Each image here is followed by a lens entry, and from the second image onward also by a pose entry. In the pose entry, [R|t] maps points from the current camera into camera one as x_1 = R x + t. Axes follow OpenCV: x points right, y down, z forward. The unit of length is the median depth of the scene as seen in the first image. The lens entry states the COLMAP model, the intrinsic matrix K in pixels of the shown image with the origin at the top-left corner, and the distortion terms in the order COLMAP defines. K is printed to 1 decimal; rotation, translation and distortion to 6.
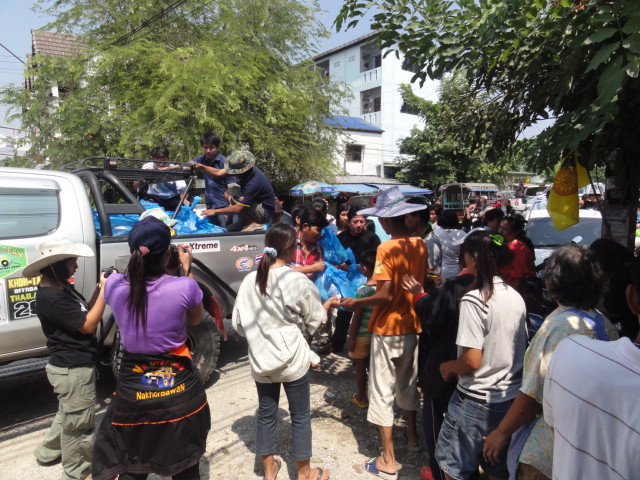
lens RADIAL K [[447.6, 0, 321.1], [0, 447.6, 240.9], [0, 0, 1]] dist [-0.010688, 0.005027]
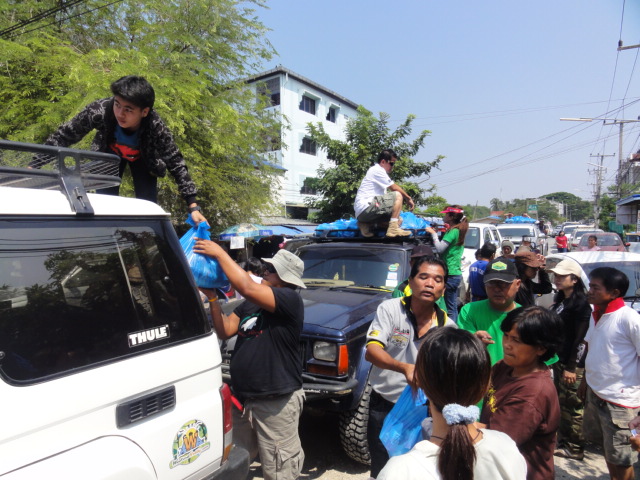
lens RADIAL K [[447.6, 0, 317.1], [0, 447.6, 235.8], [0, 0, 1]] dist [-0.010688, 0.005027]
pose [[0.958964, -0.026261, 0.282308, -0.133457], [0.055364, 0.993878, -0.095610, -0.022229], [-0.278069, 0.107316, 0.954547, 0.159667]]
